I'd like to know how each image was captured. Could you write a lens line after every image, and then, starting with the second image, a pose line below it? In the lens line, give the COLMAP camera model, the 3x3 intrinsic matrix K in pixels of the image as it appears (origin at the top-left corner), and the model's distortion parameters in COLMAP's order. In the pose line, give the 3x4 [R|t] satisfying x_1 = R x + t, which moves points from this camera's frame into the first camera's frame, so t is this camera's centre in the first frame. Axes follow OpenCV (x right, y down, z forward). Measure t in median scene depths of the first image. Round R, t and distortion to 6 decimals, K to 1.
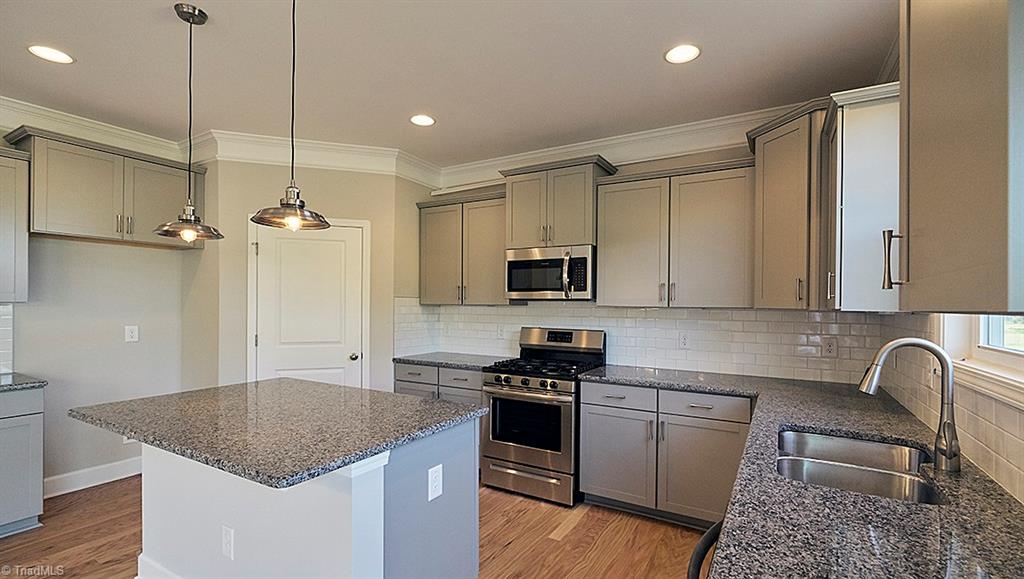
lens RADIAL K [[458.1, 0, 515.7], [0, 458.1, 304.6], [0, 0, 1]] dist [0.002347, 0.000132]
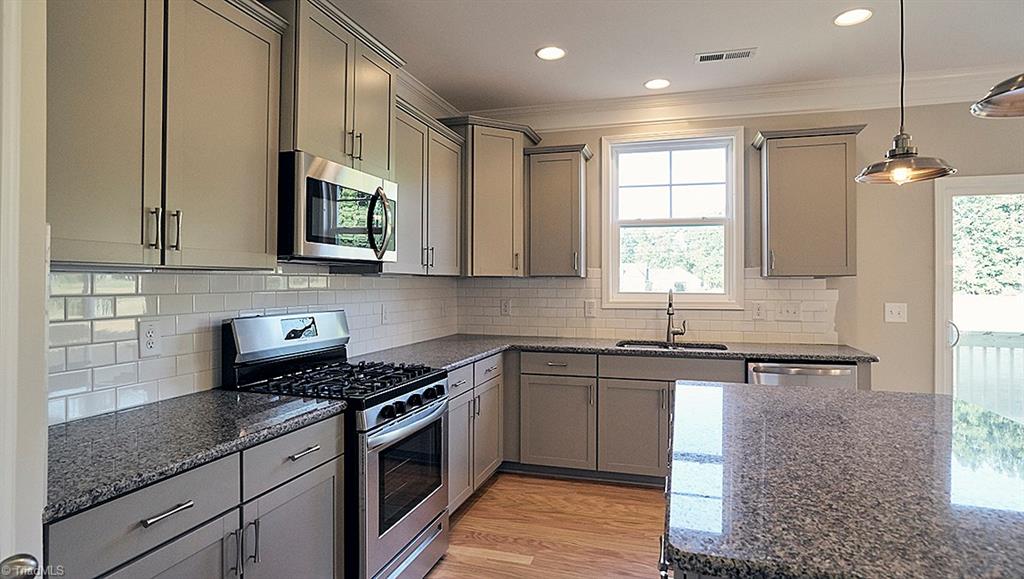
lens RADIAL K [[552.5, 0, 515.4], [0, 552.5, 274.7], [0, 0, 1]] dist [-0.000348, 0.000543]
pose [[-0.238845, 0.003033, 0.971053, -0.631438], [-0.004038, 0.999983, -0.004116, 0.008390], [-0.971049, -0.004904, -0.238828, 0.933913]]
